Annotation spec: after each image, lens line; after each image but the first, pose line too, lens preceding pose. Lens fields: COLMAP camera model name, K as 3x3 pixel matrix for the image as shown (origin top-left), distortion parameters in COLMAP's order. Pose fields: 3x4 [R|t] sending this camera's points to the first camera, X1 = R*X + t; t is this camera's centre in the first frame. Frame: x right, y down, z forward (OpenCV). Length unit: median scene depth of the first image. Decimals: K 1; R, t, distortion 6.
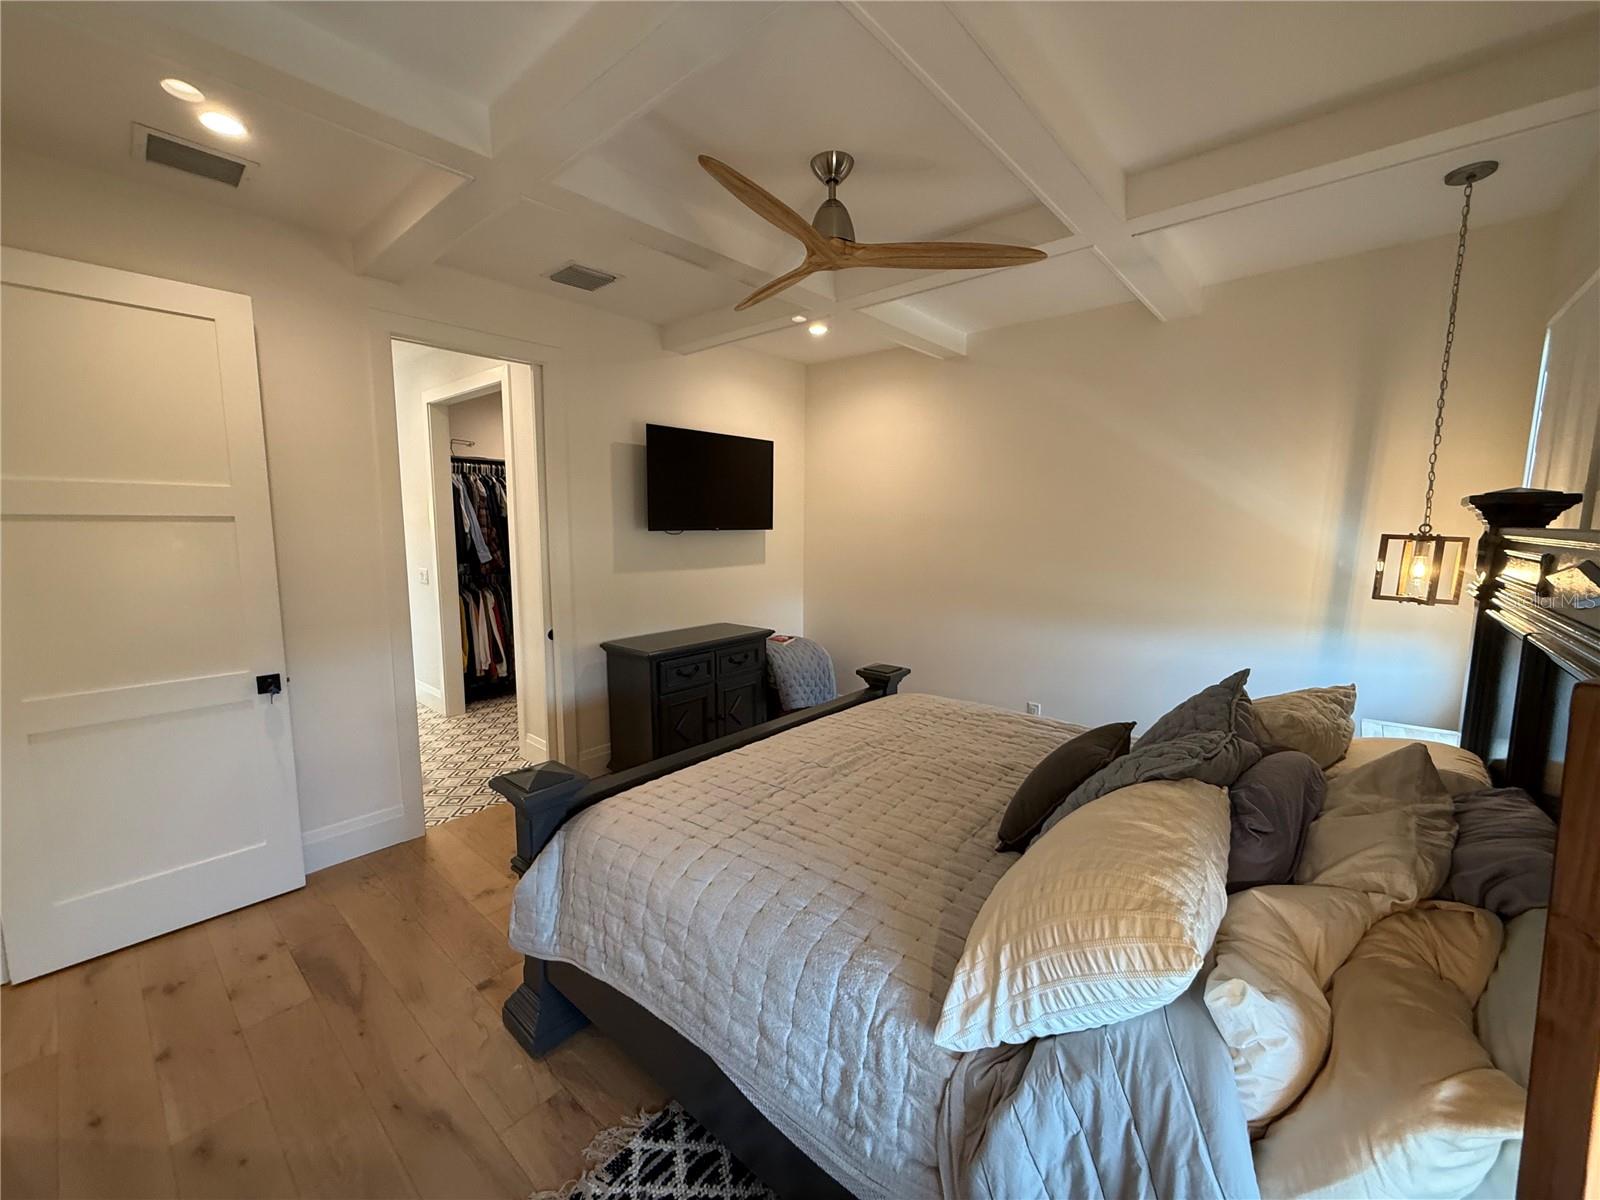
lens RADIAL K [[634.9, 0, 802.5], [0, 634.9, 601.5], [0, 0, 1]] dist [0.000367, 0.000231]
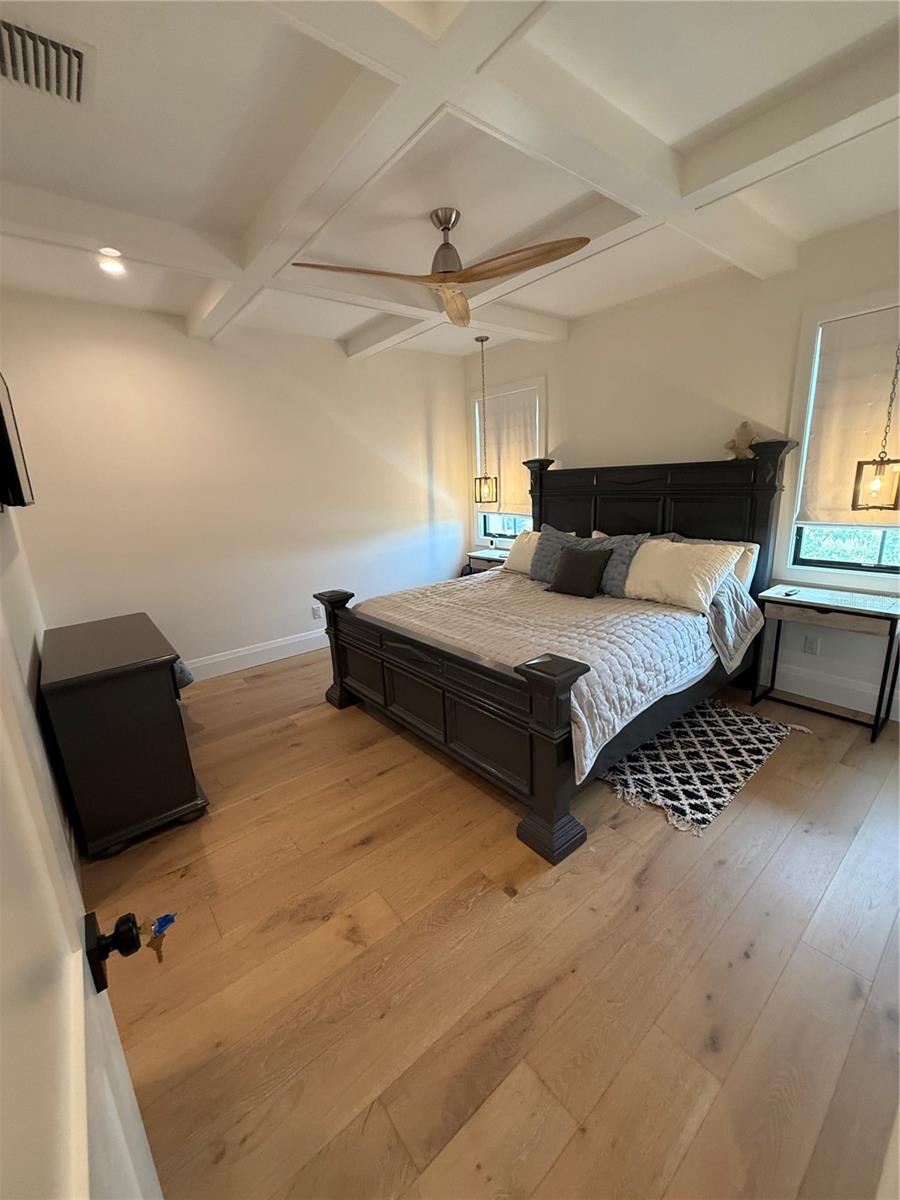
lens RADIAL K [[476.2, 0, 451.8], [0, 476.2, 597.3], [0, 0, 1]] dist [0.000367, 0.000231]
pose [[0.172462, -0.249643, 0.952856, -1.253385], [0.167625, 0.960679, 0.221354, -0.098558], [-0.970649, 0.121548, 0.207527, 0.914683]]
